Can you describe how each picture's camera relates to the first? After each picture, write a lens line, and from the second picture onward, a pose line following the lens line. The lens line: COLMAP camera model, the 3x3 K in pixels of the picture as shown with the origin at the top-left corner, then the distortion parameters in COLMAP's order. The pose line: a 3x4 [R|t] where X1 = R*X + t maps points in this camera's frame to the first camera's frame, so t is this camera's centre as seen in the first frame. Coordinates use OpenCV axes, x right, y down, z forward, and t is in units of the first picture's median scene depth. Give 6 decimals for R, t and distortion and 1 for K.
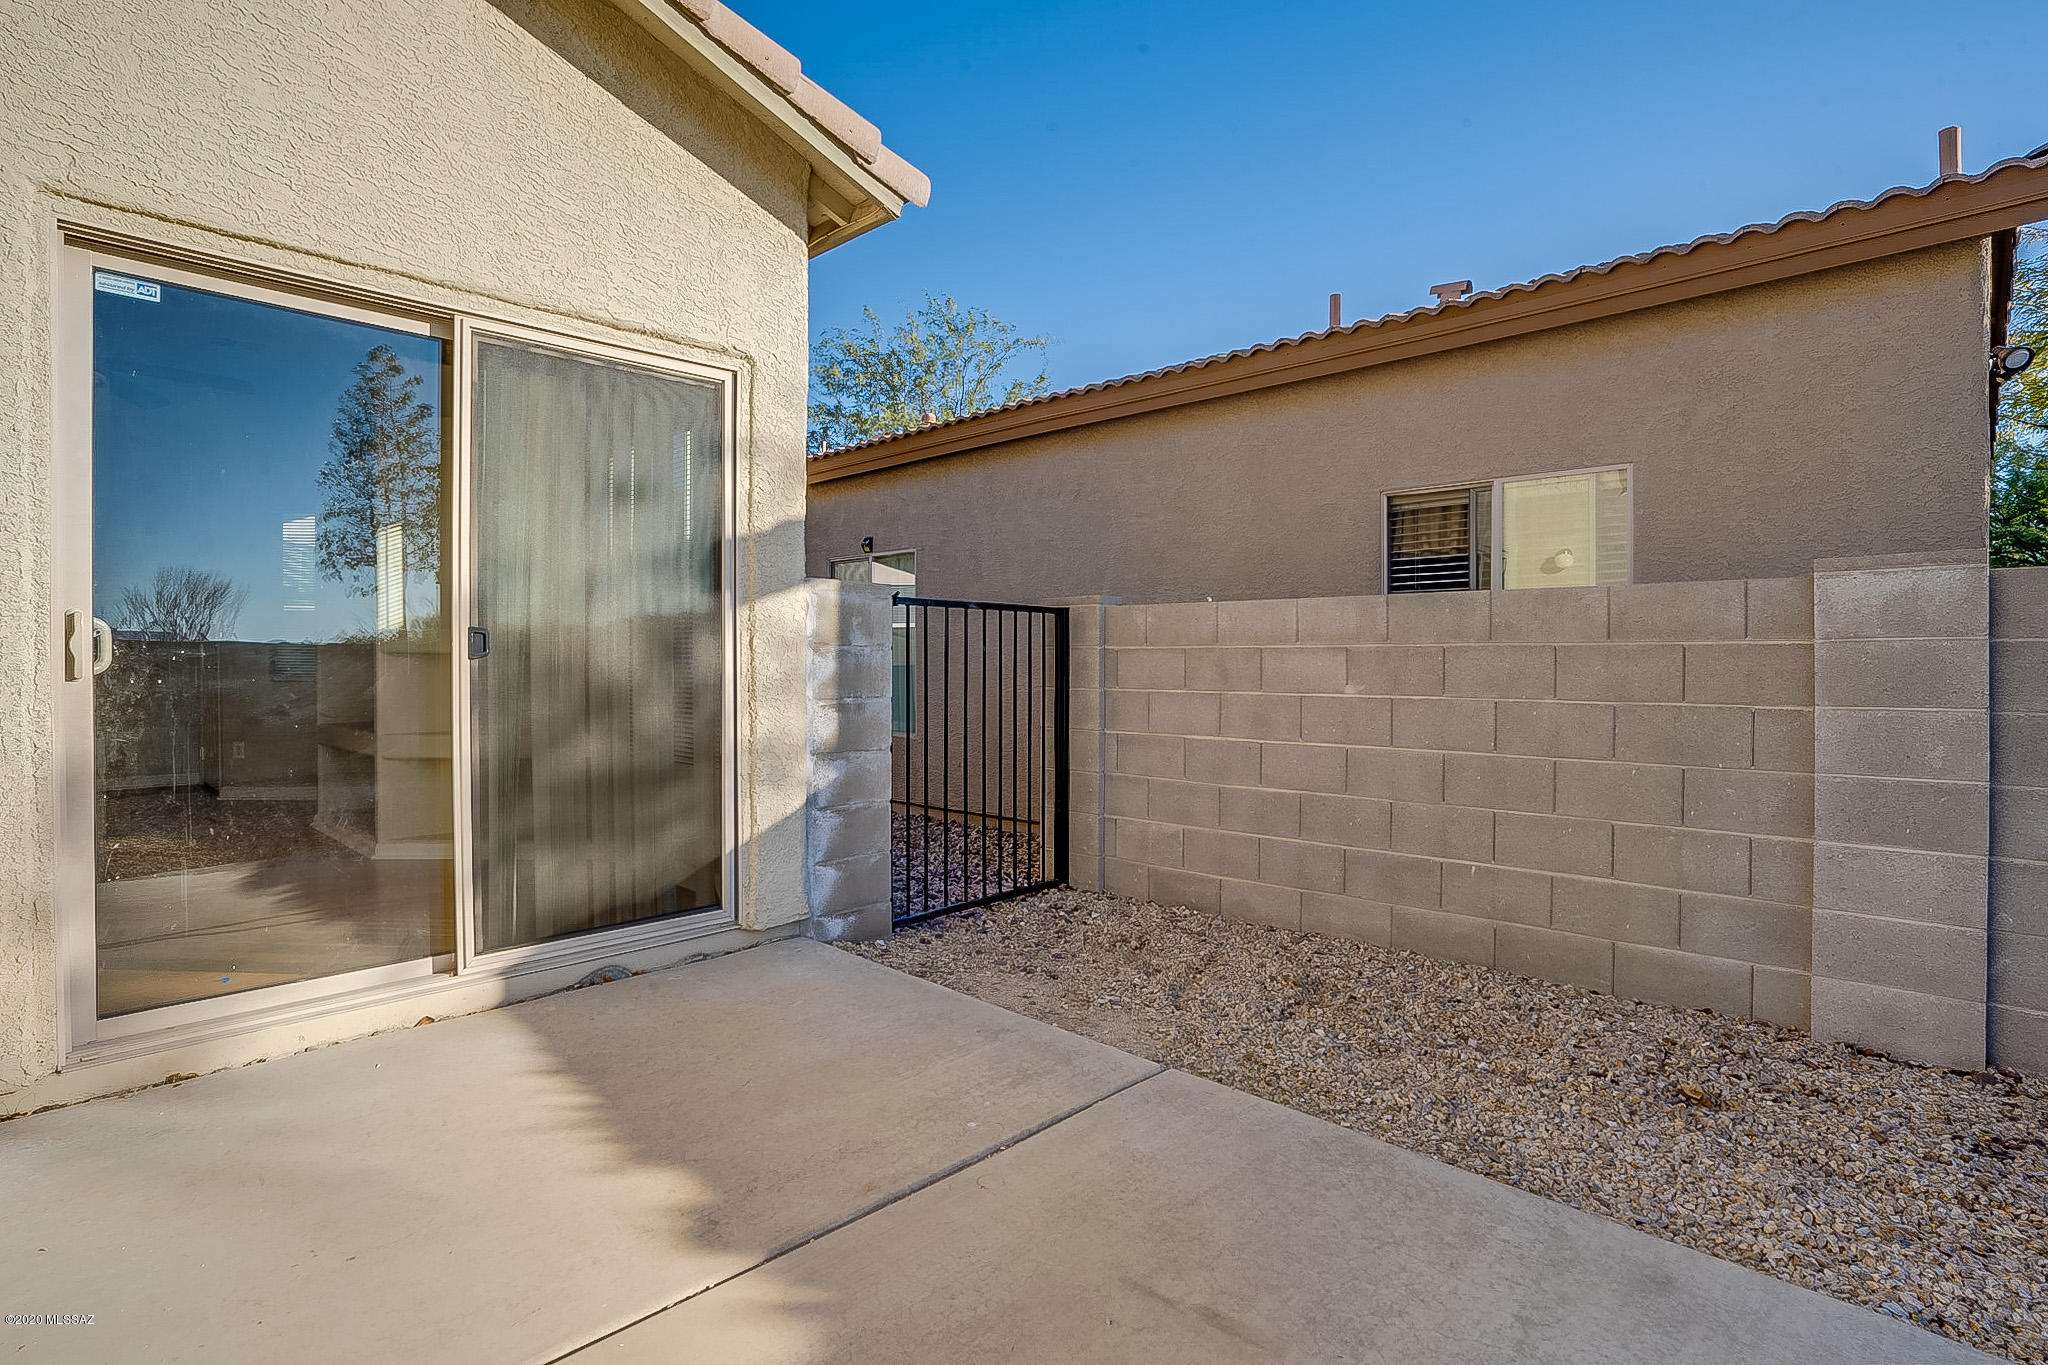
lens RADIAL K [[1038.5, 0, 1014.1], [0, 1038.5, 658.9], [0, 0, 1]] dist [-0.001376, 0.001171]
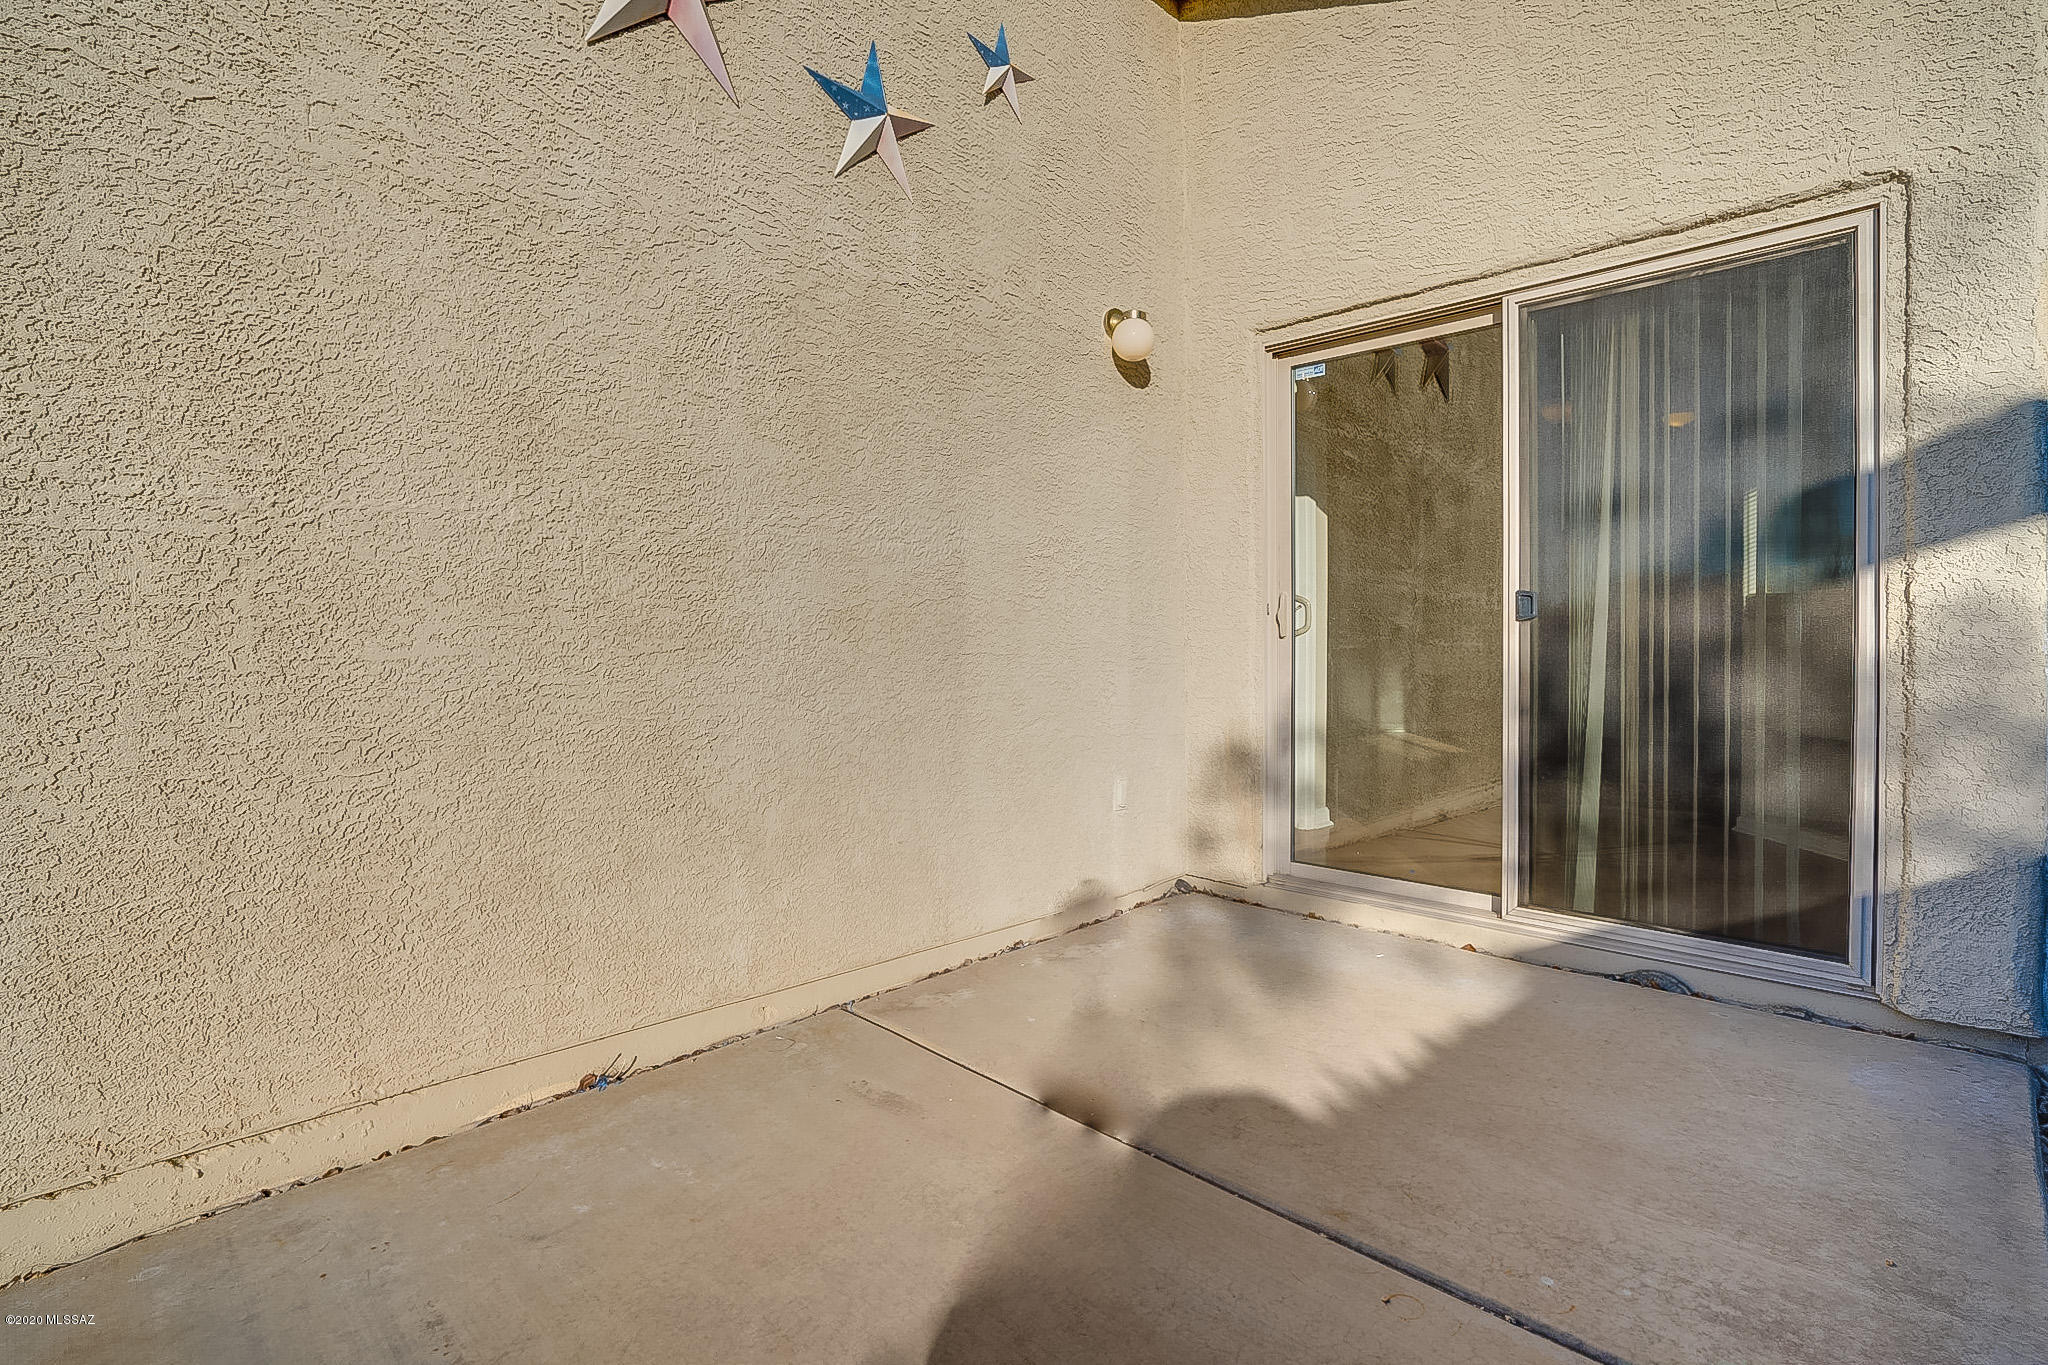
lens RADIAL K [[1043.2, 0, 1091.7], [0, 1043.2, 658.2], [0, 0, 1]] dist [-0.000705, 0.001591]
pose [[0.011428, 0.016015, -0.999806, 0.483784], [0.001216, 0.999871, 0.016030, 0.017906], [0.999934, -0.001399, 0.011407, 0.519023]]
